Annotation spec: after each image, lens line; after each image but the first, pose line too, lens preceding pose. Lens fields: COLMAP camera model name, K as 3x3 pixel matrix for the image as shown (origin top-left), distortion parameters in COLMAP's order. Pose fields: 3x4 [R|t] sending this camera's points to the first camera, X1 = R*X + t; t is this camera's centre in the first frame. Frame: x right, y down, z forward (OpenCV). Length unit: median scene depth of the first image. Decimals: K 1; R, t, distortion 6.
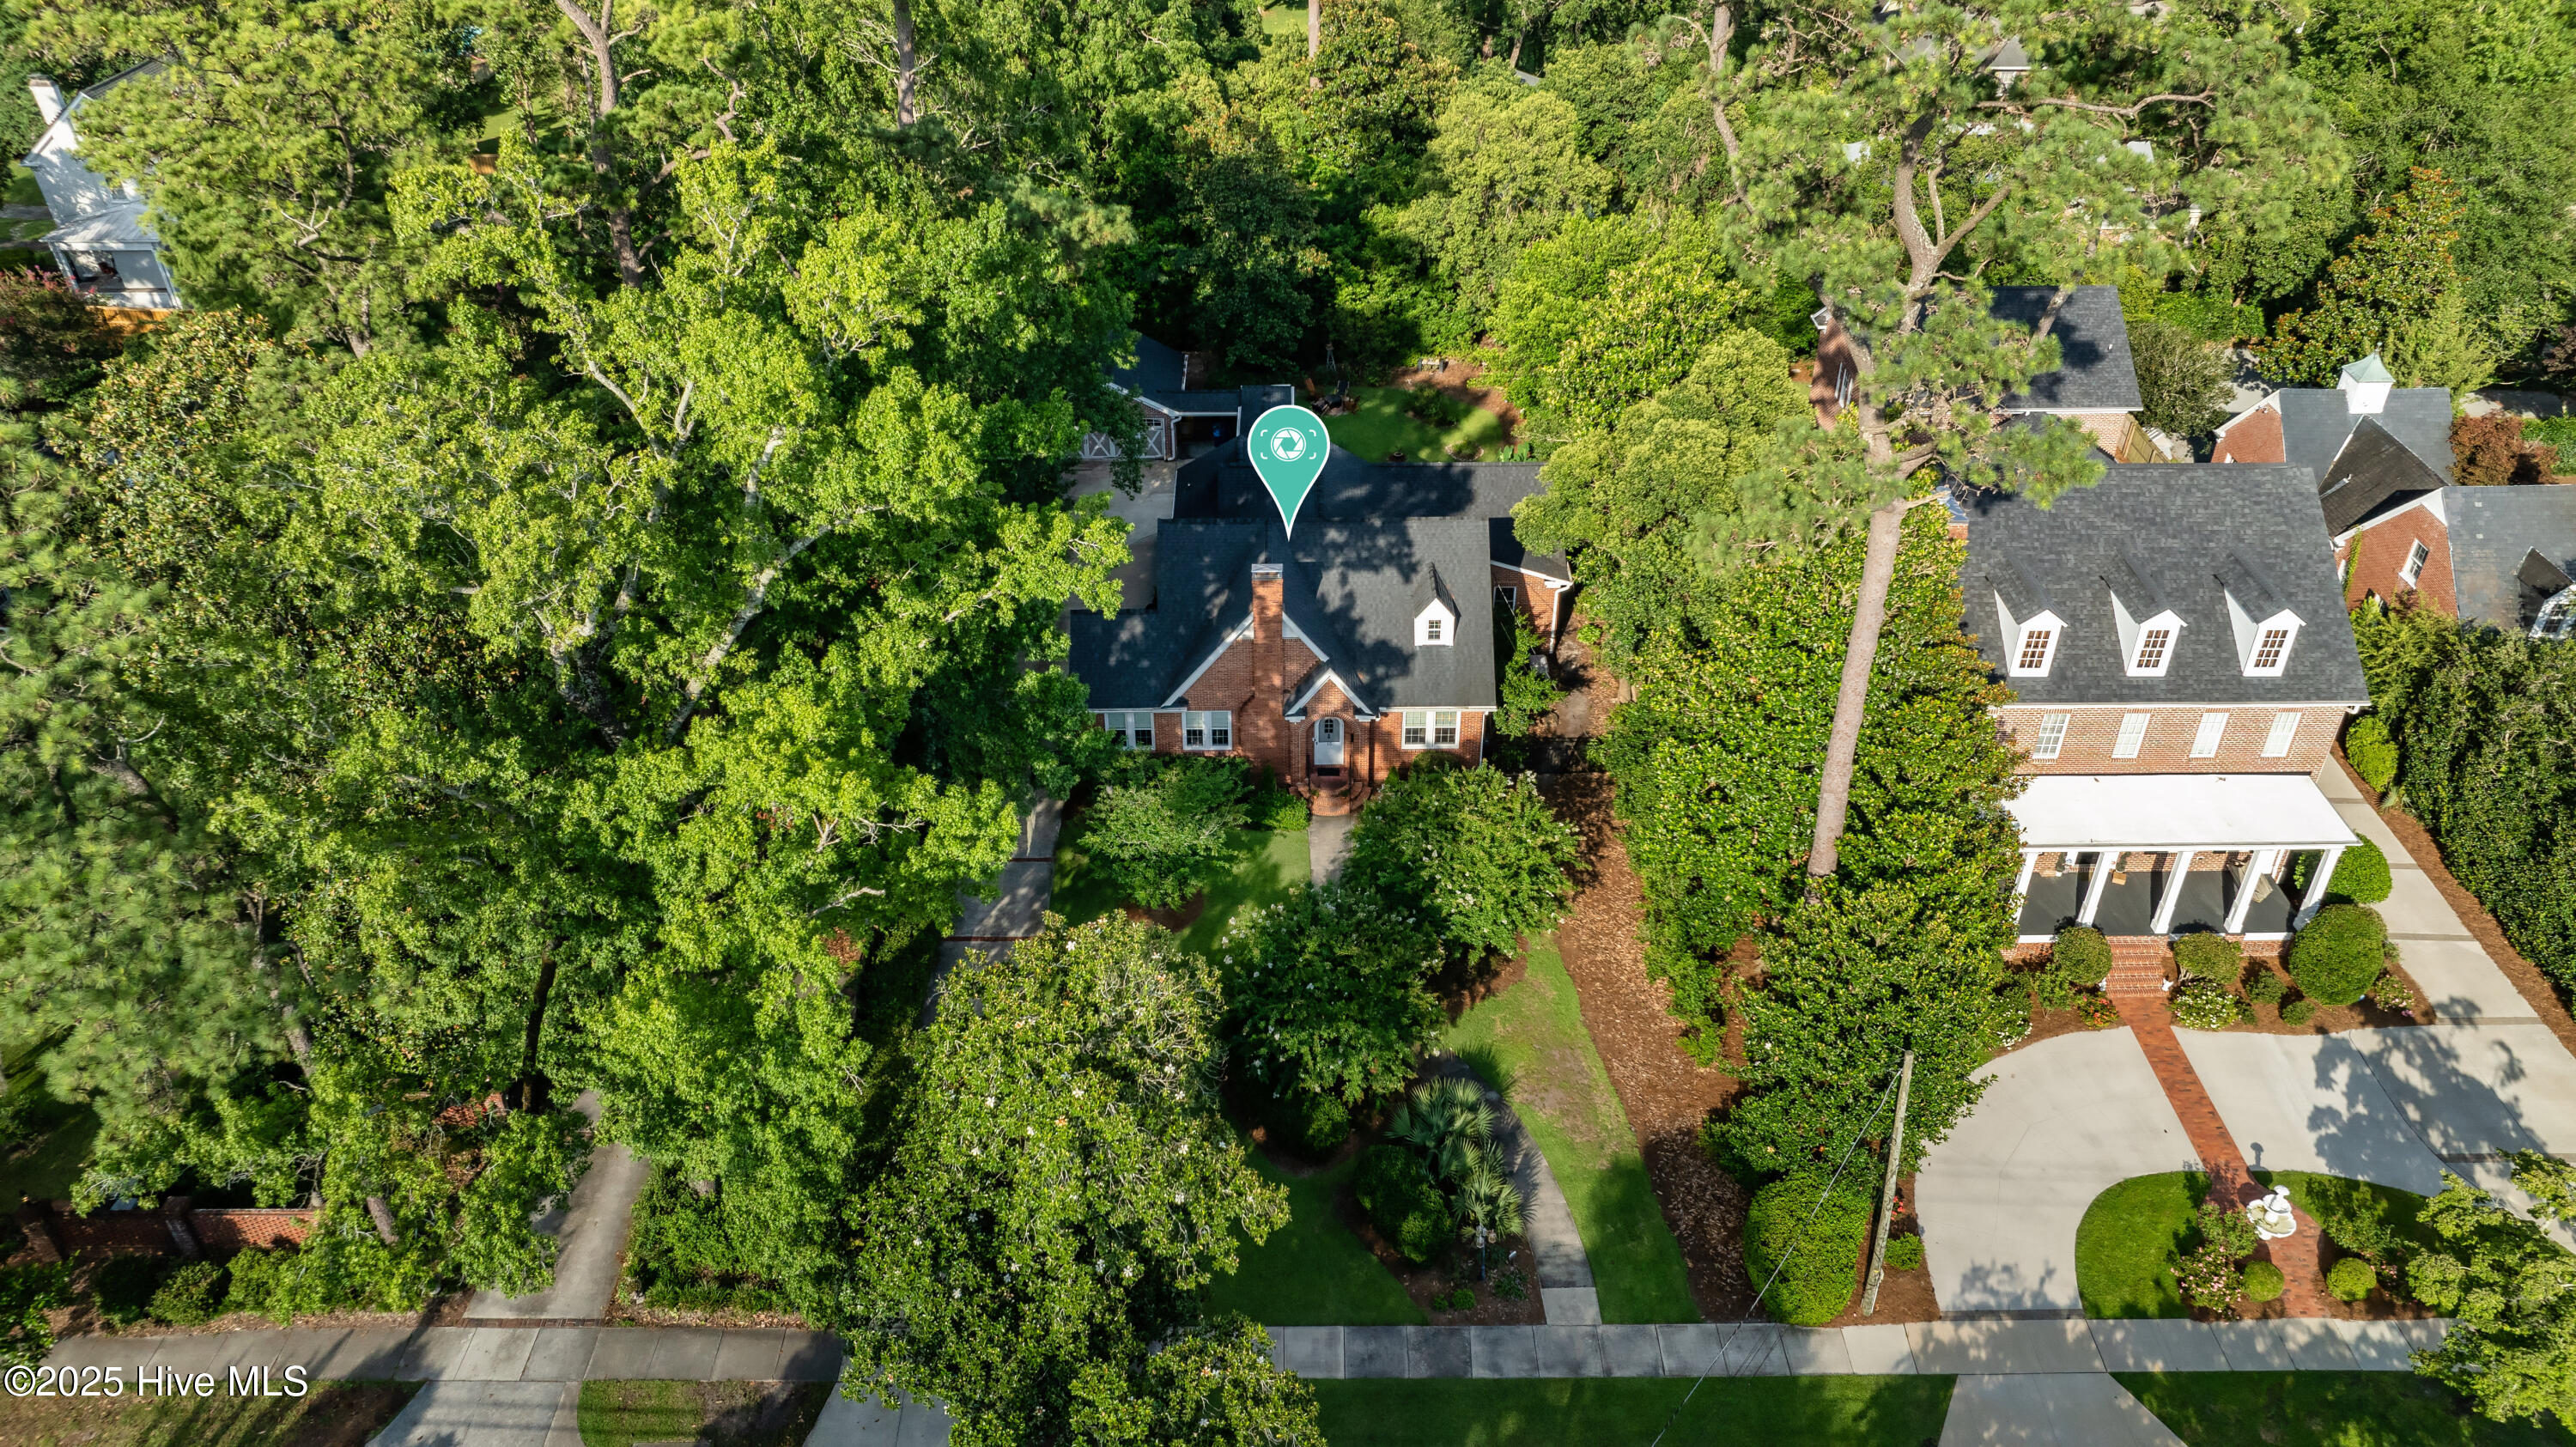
lens RADIAL K [[1834.1, 0, 1277.6], [0, 1834.1, 728.6], [0, 0, 1]] dist [0.012688, 0.002887]
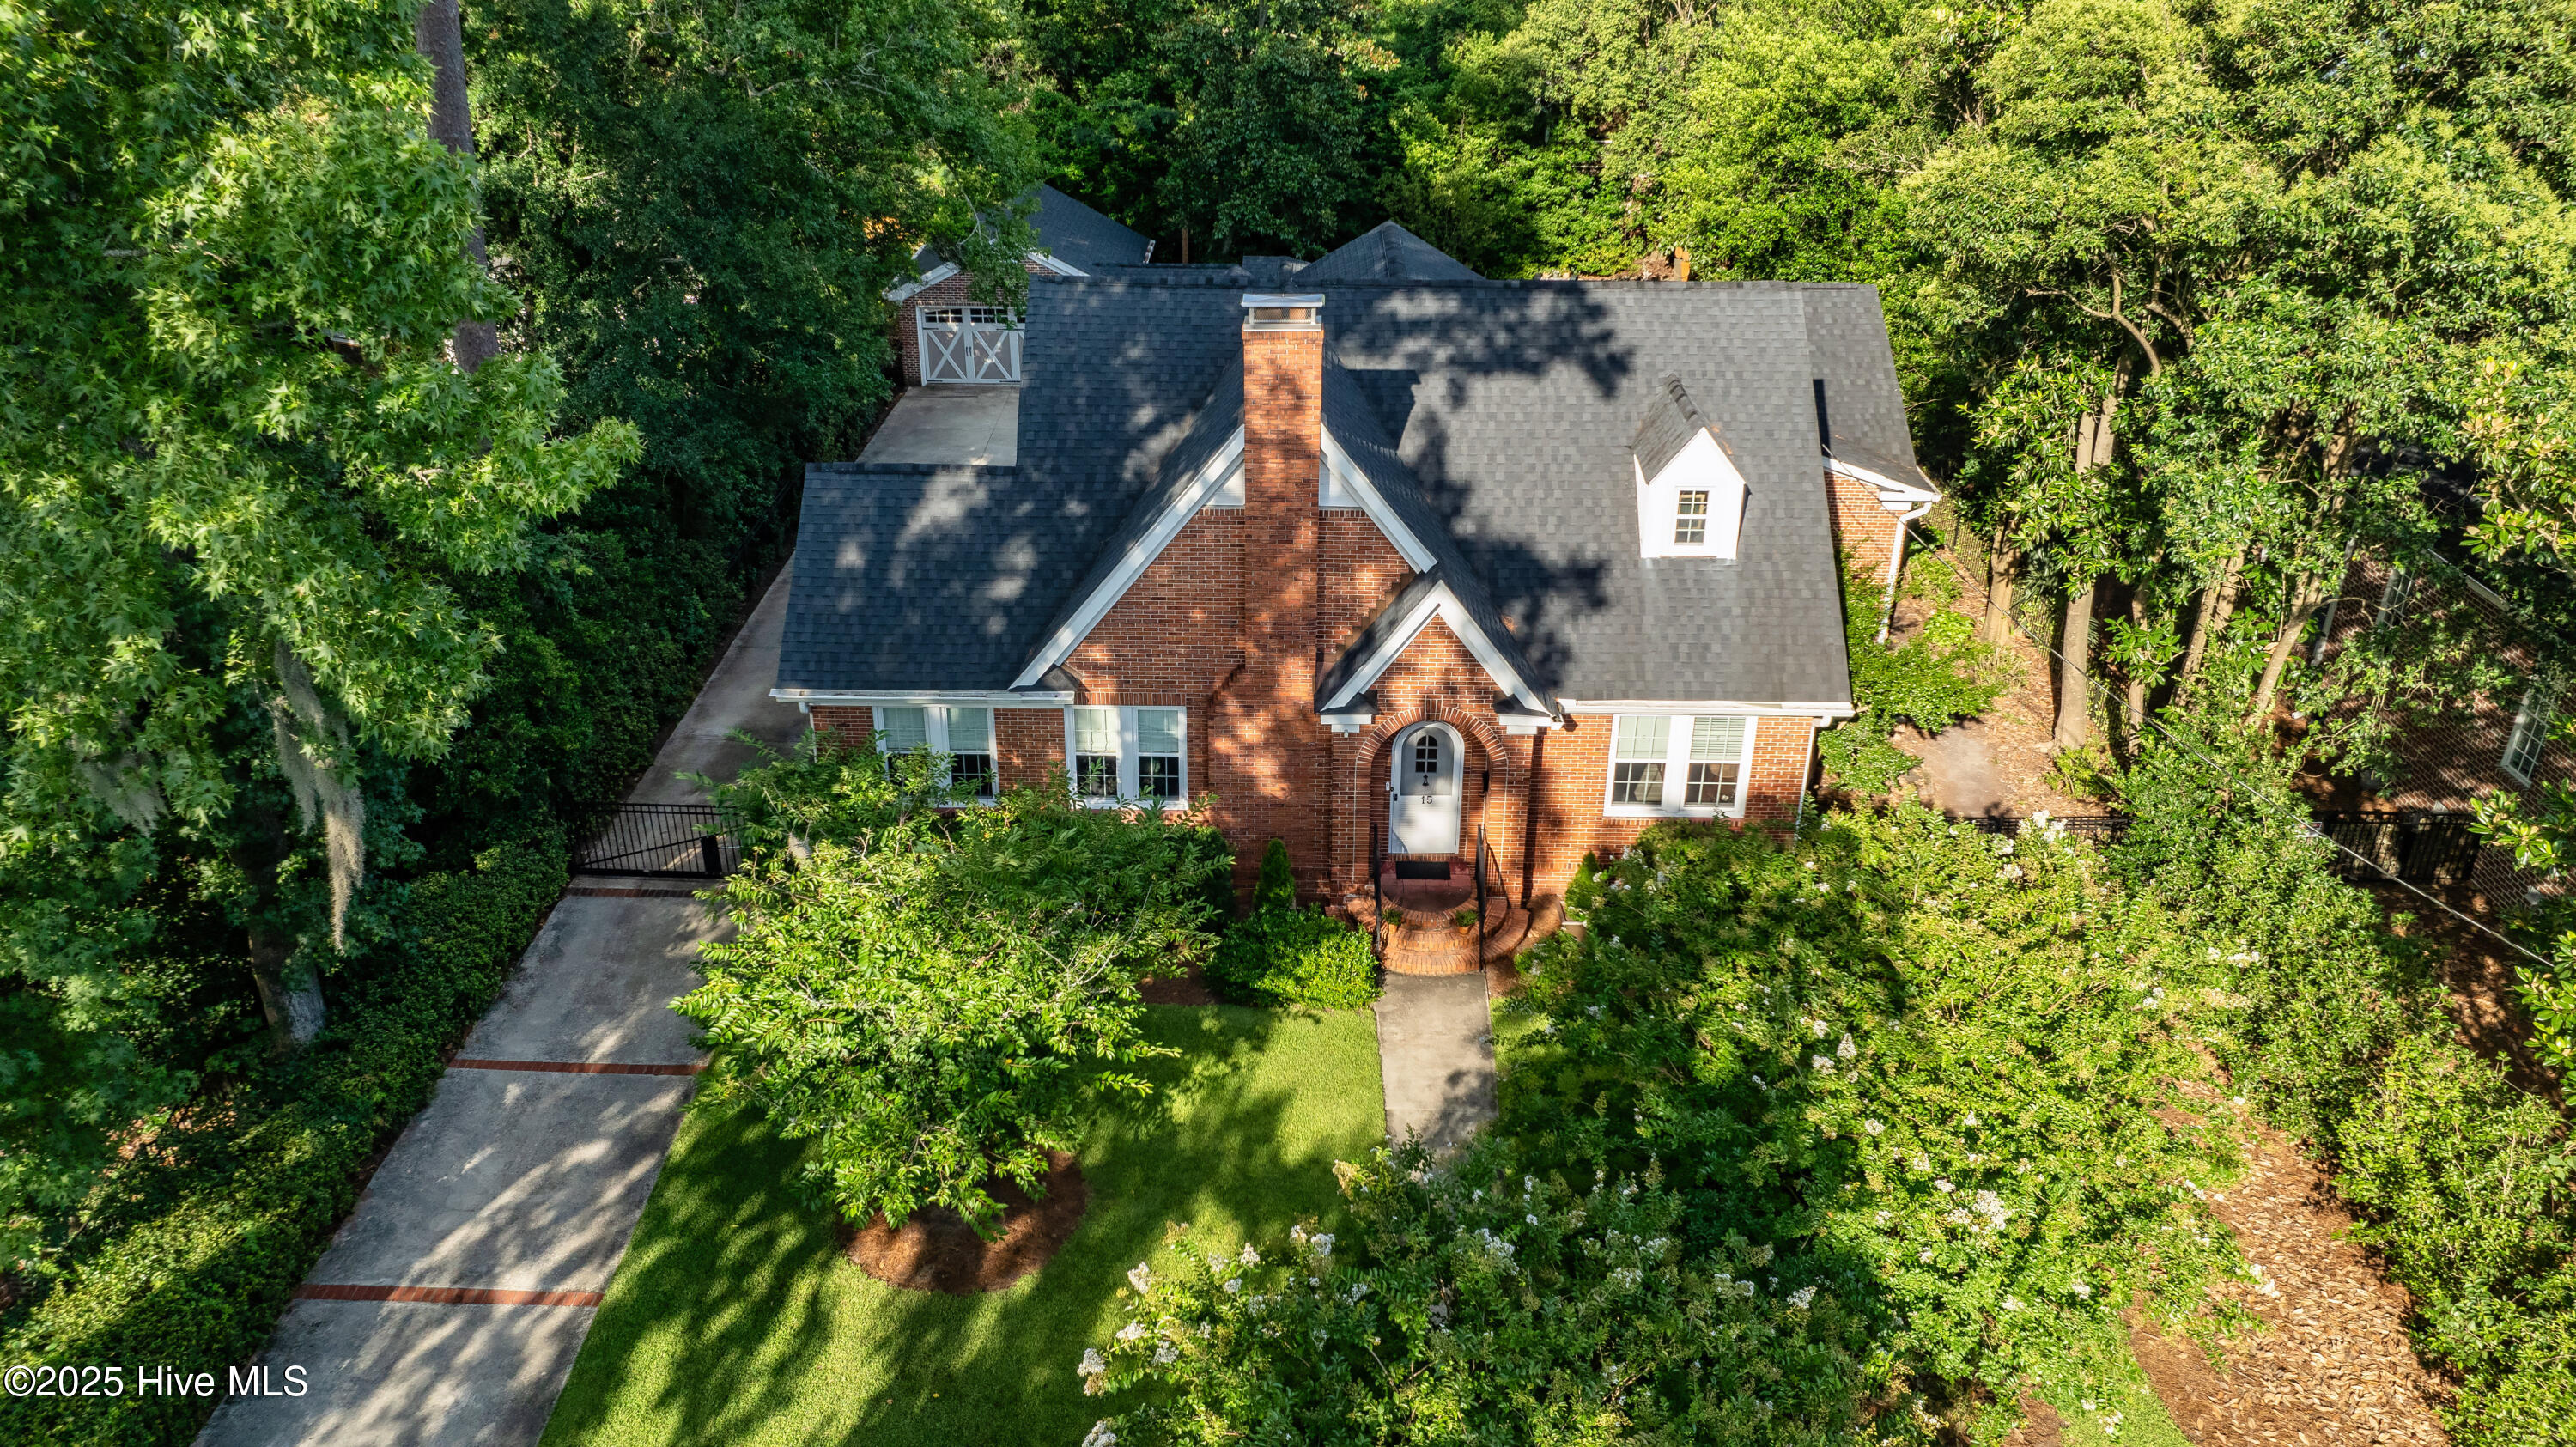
lens RADIAL K [[1834.1, 0, 1282.7], [0, 1834.1, 715.0], [0, 0, 1]] dist [0.012688, 0.002887]
pose [[0.999847, 0.017034, -0.004075, -0.002415], [-0.017451, 0.988642, -0.149274, 0.051914], [0.001486, 0.149322, 0.988788, 0.603803]]
